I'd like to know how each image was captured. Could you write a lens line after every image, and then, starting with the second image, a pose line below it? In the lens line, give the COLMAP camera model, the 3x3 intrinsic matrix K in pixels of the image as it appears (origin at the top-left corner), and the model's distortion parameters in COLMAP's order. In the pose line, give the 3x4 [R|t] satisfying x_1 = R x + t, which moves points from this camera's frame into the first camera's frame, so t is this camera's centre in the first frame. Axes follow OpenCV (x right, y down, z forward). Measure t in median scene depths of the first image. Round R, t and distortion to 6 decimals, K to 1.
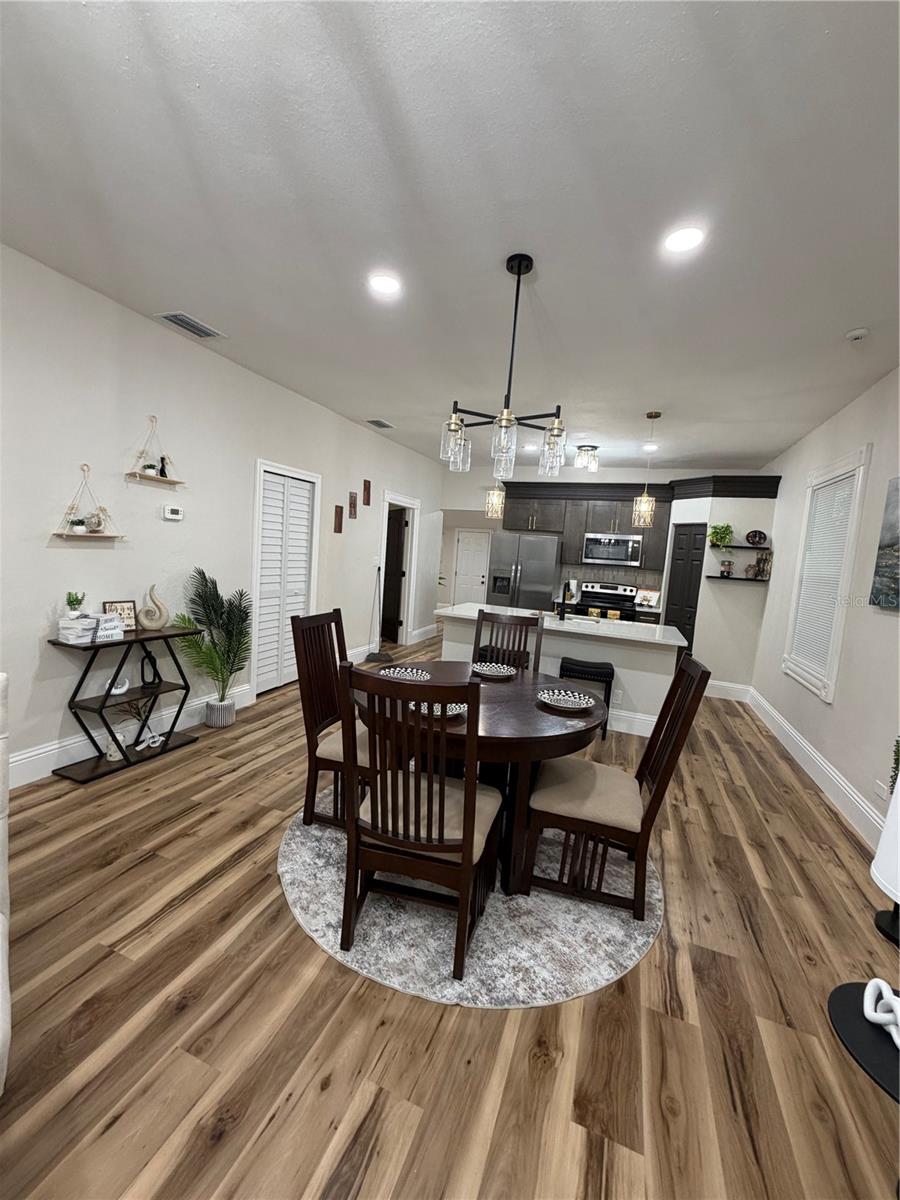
lens RADIAL K [[478.9, 0, 451.6], [0, 478.9, 596.5], [0, 0, 1]] dist [0.000028, -0.000027]
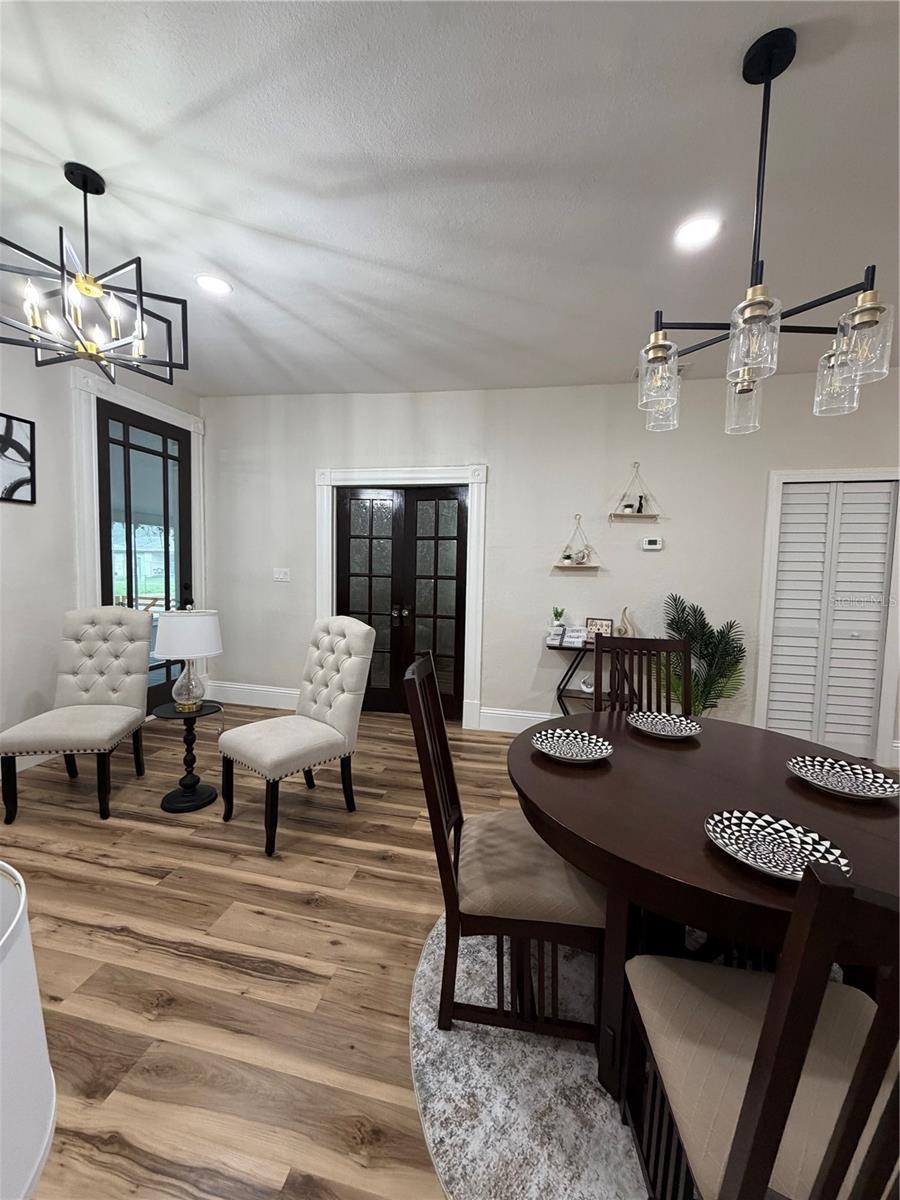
lens RADIAL K [[478.9, 0, 448.3], [0, 478.9, 596.7], [0, 0, 1]] dist [0.000028, -0.000027]
pose [[0.146692, 0.005220, -0.989168, 0.520391], [-0.101904, 0.994745, -0.009862, 0.006020], [0.983919, 0.102247, 0.146453, 0.466266]]
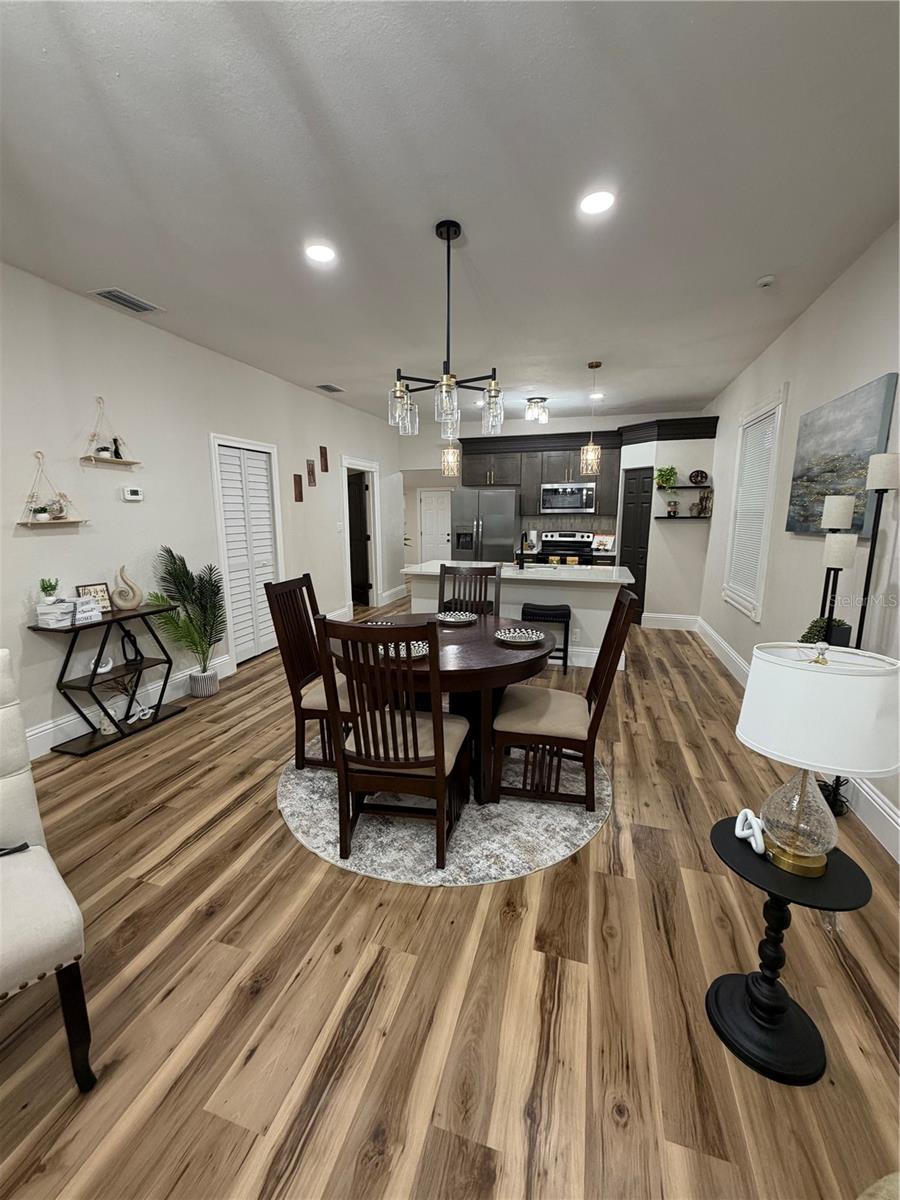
lens RADIAL K [[478.9, 0, 452.1], [0, 478.9, 597.2], [0, 0, 1]] dist [0.000028, -0.000027]
pose [[0.994747, -0.084938, 0.057134, 0.017856], [0.079811, 0.993031, 0.086714, 0.010778], [-0.064101, -0.081698, 0.994594, -0.083981]]
